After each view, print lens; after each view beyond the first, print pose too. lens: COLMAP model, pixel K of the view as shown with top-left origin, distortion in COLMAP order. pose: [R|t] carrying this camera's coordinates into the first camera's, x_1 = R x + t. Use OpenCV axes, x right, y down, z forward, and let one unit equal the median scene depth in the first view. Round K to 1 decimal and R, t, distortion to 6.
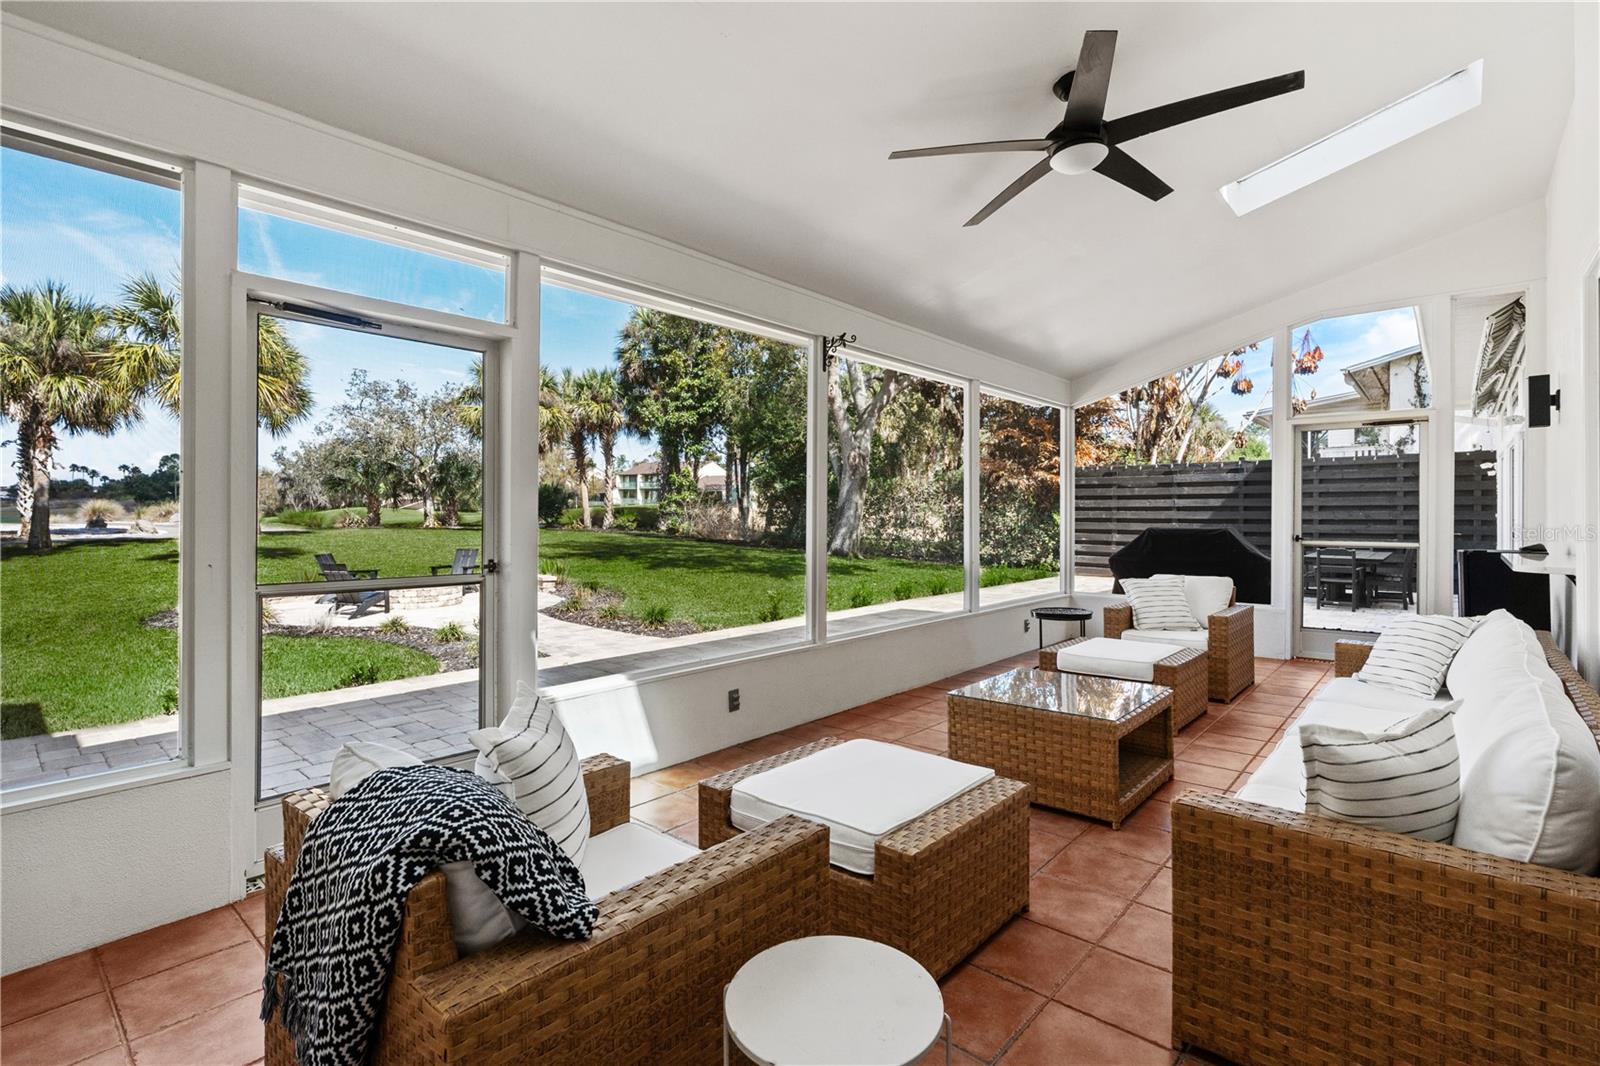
lens RADIAL K [[726.9, 0, 803.9], [0, 726.9, 520.0], [0, 0, 1]] dist [-0.001486, -0.000239]
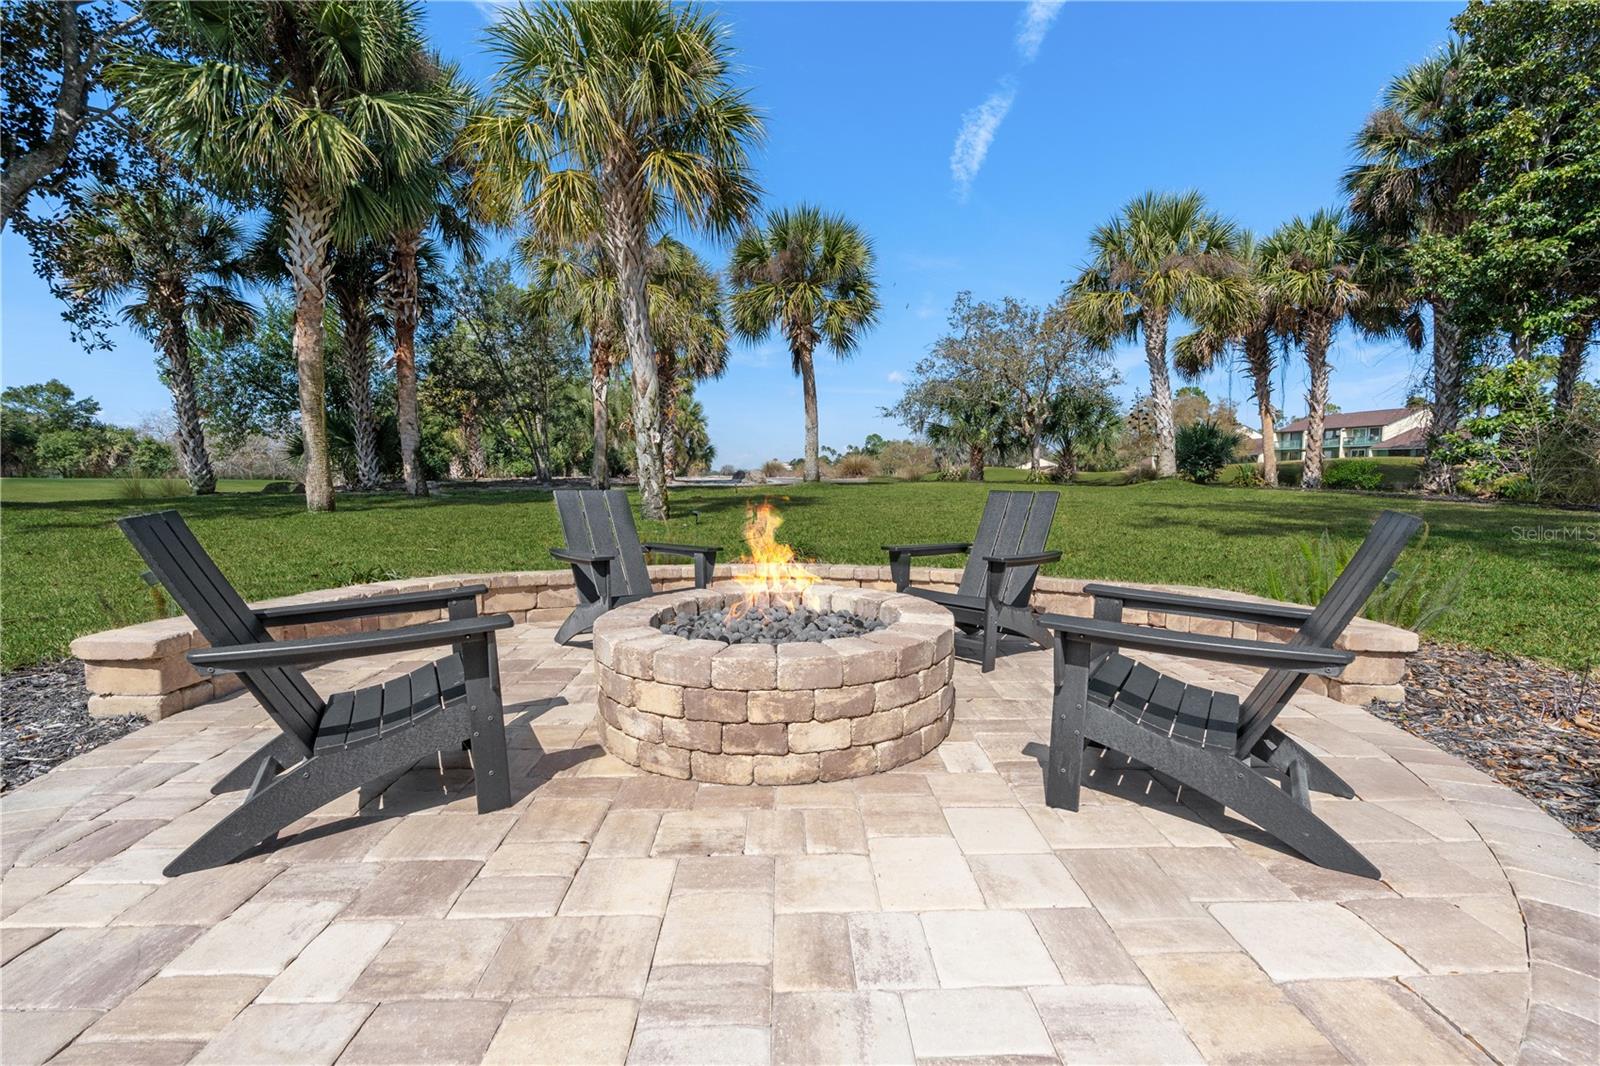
lens RADIAL K [[726.9, 0, 802.9], [0, 726.9, 523.8], [0, 0, 1]] dist [-0.001486, -0.000239]
pose [[0.686308, 0.046481, -0.725824, -0.124500], [-0.010856, 0.998499, 0.053678, 0.014582], [0.727230, -0.028960, 0.685782, 0.292343]]
